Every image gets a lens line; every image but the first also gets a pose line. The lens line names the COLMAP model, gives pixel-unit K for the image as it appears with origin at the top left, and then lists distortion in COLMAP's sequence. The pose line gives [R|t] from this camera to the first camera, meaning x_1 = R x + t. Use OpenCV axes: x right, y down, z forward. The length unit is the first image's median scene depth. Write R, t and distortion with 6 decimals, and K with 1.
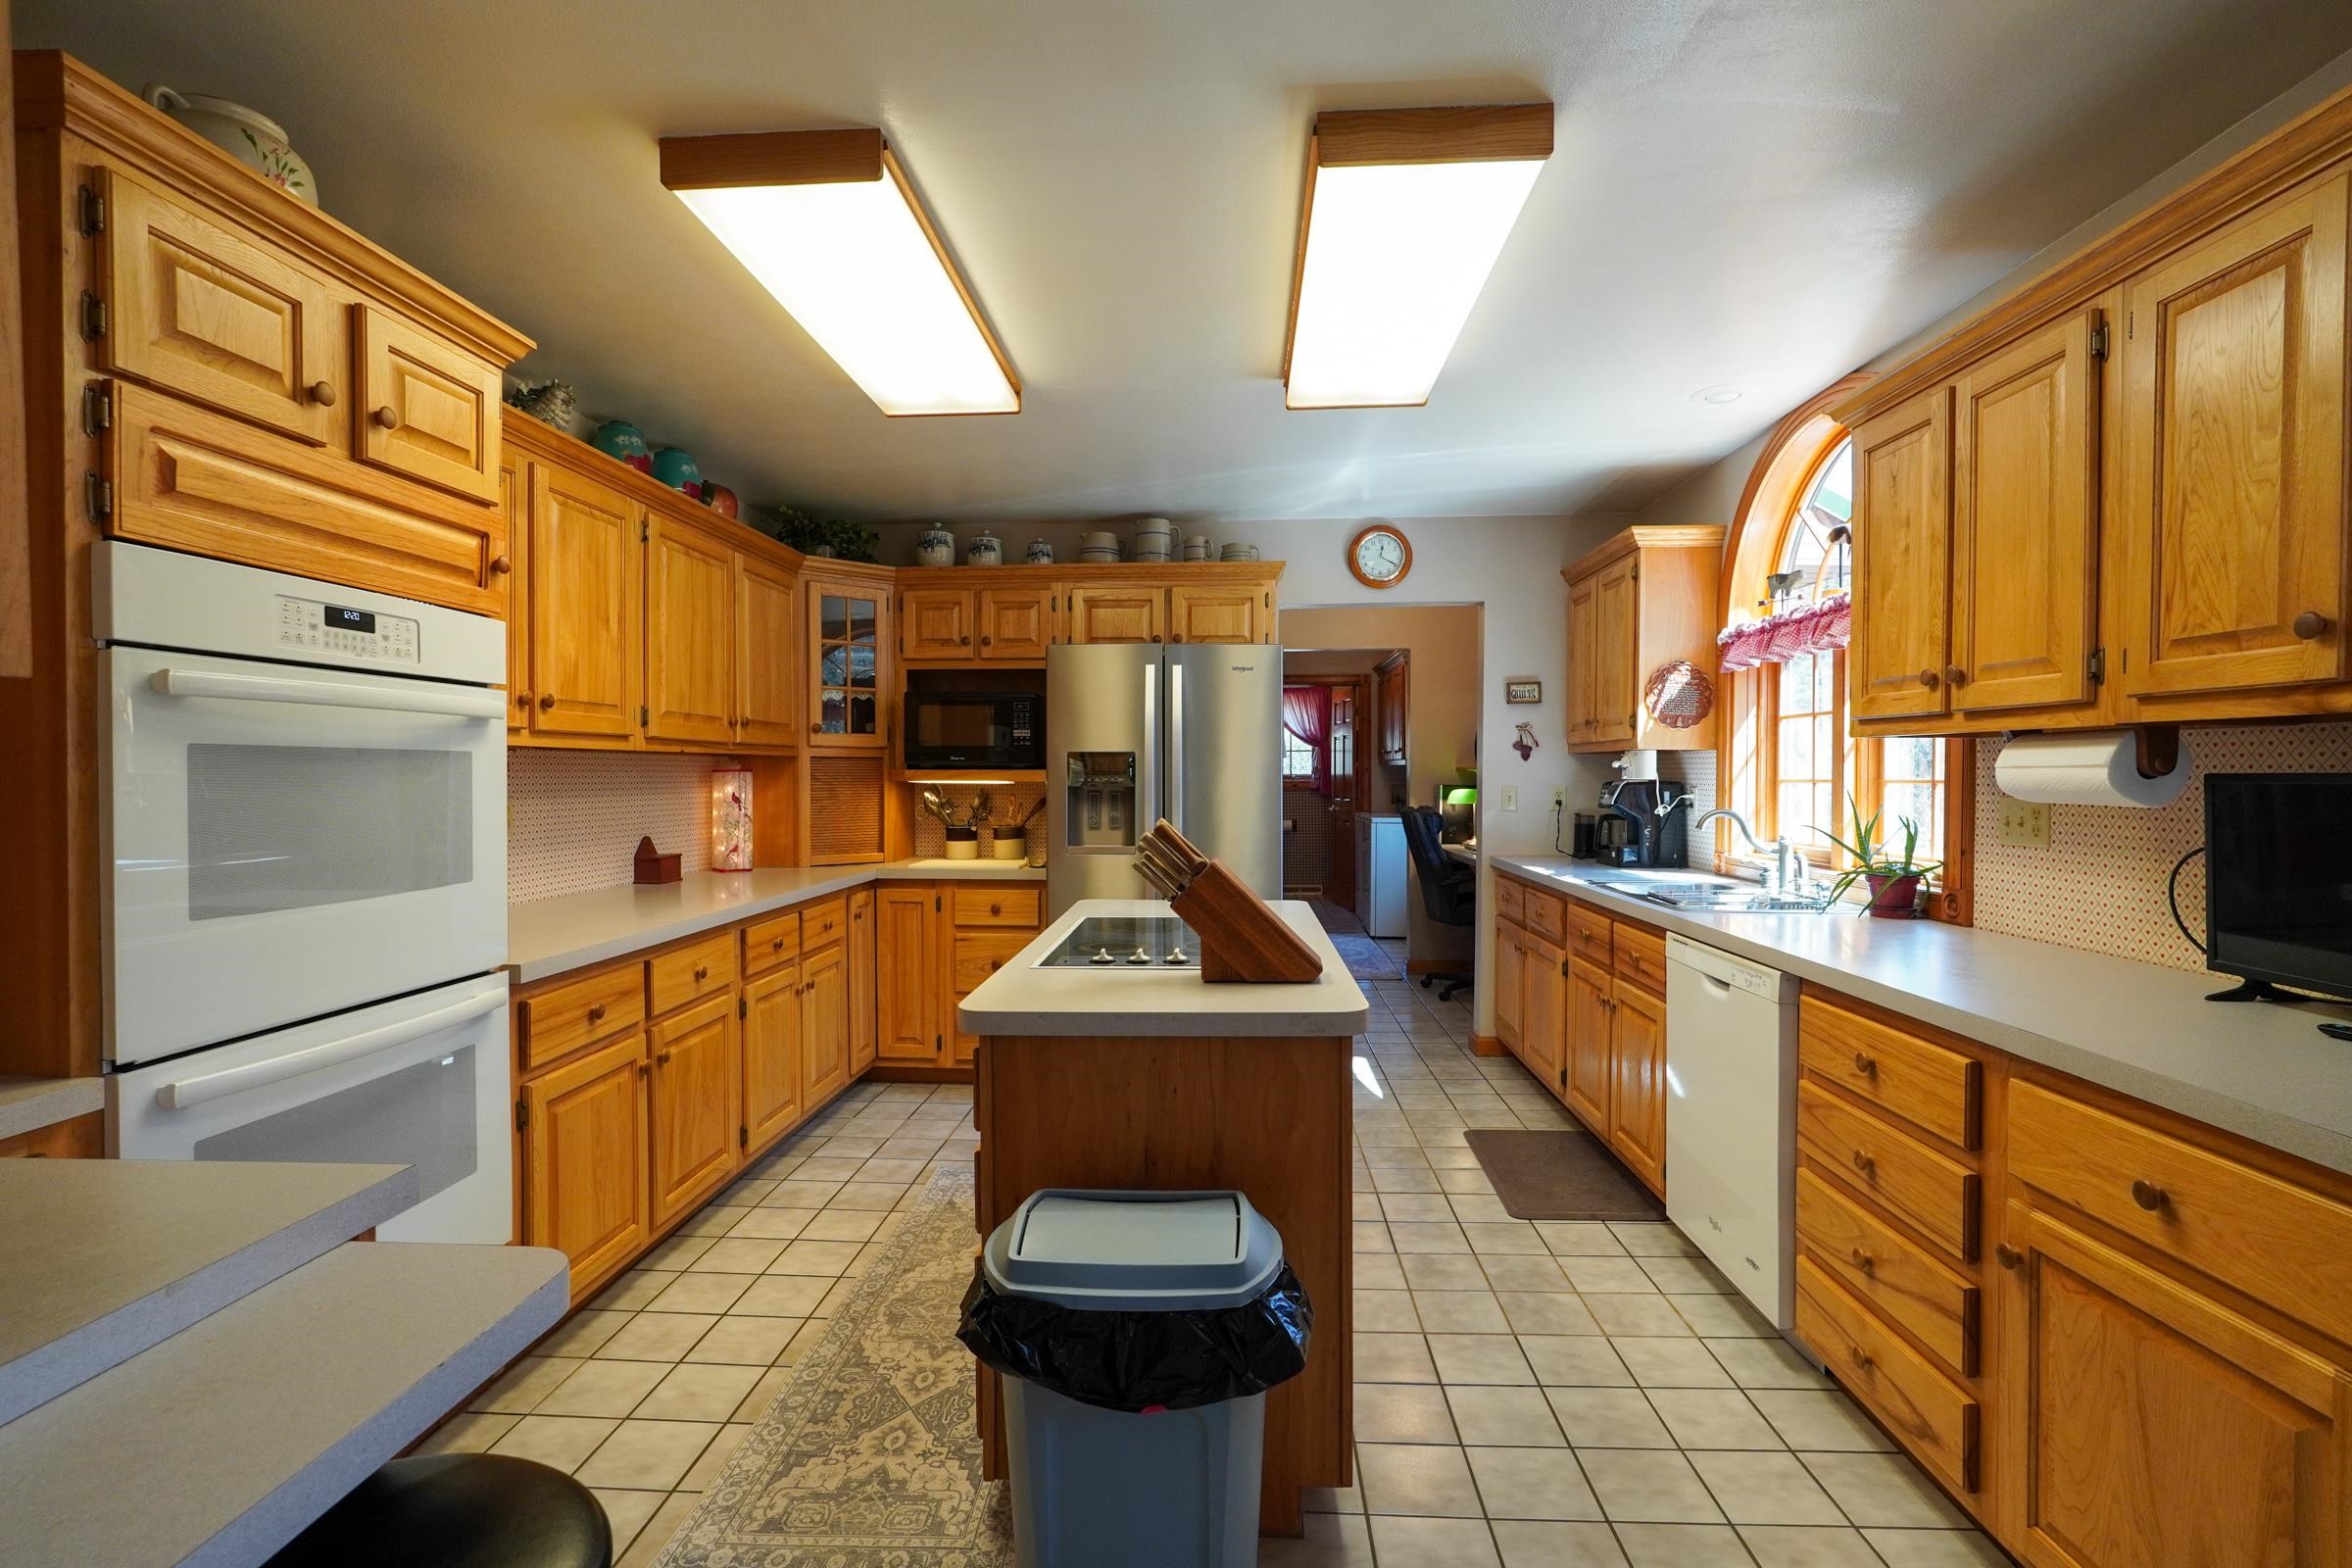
lens RADIAL K [[1080.2, 0, 1176.4], [0, 1080.2, 790.9], [0, 0, 1]] dist [-0.011585, 0.005181]
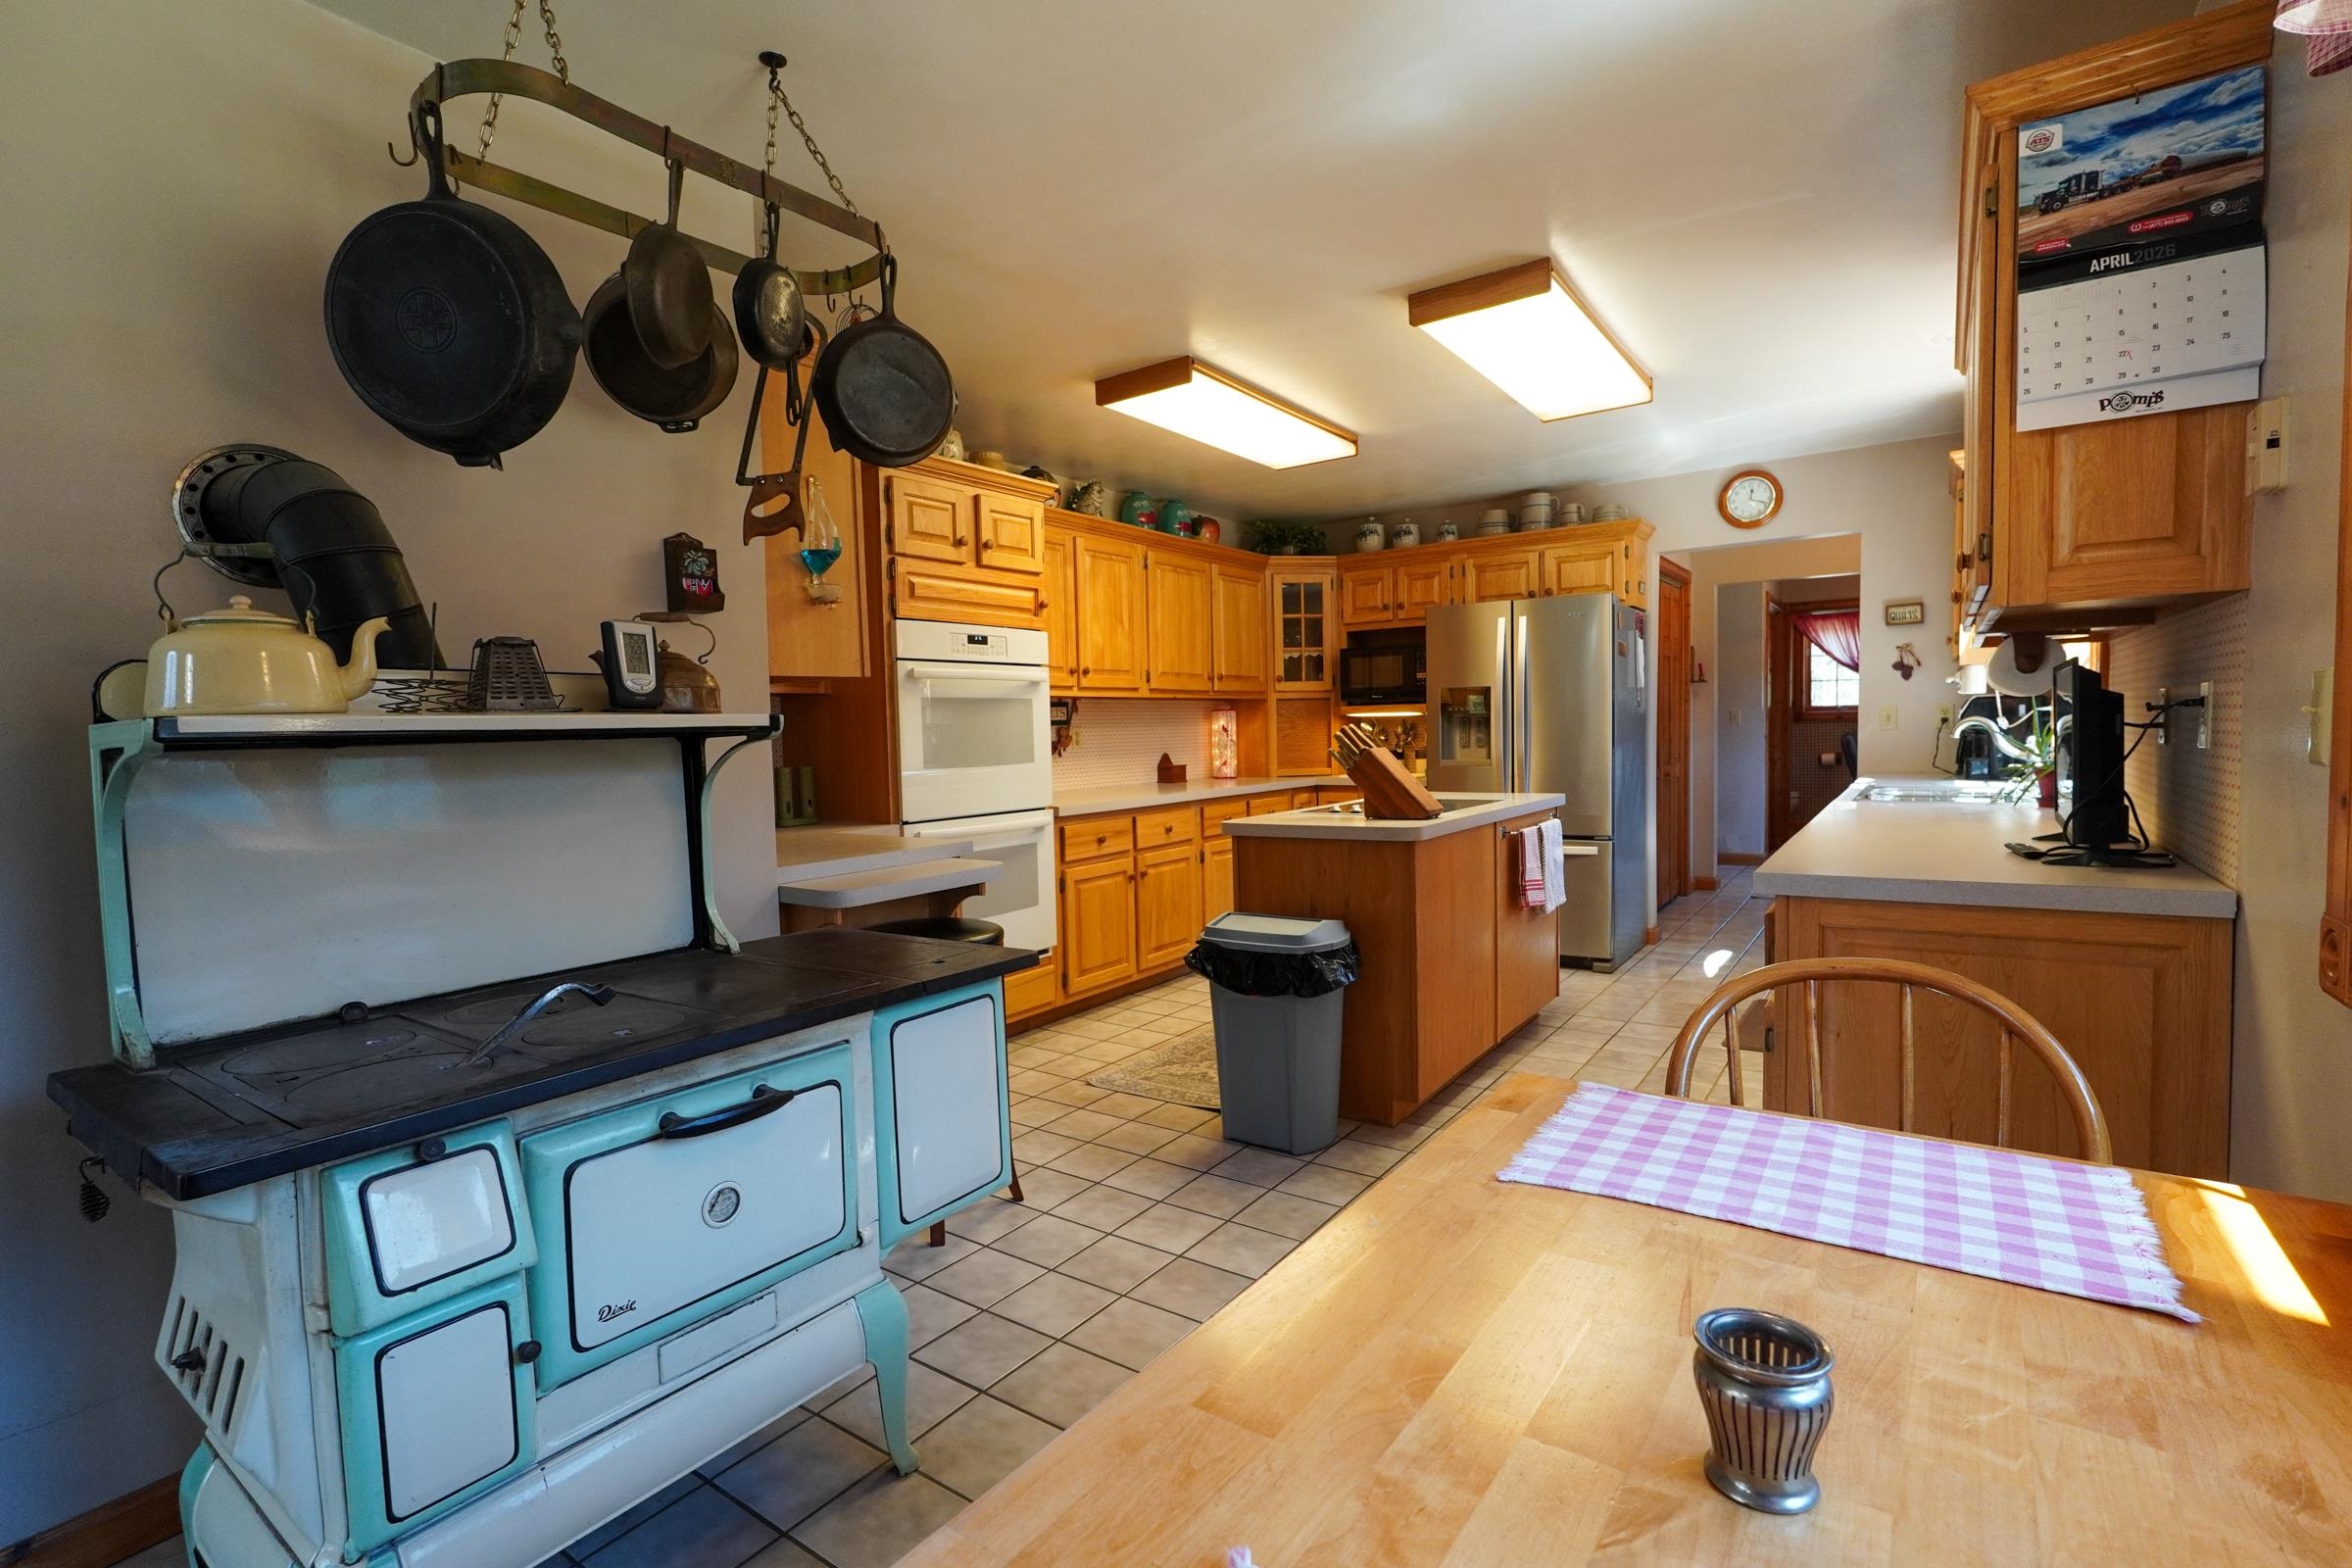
lens RADIAL K [[1080.2, 0, 1175.2], [0, 1080.2, 785.0], [0, 0, 1]] dist [-0.011585, 0.005181]
pose [[0.845076, 0.008711, -0.534576, 0.461037], [0.014538, 0.999123, 0.039264, 0.035342], [0.534449, -0.040953, 0.844208, -0.405396]]
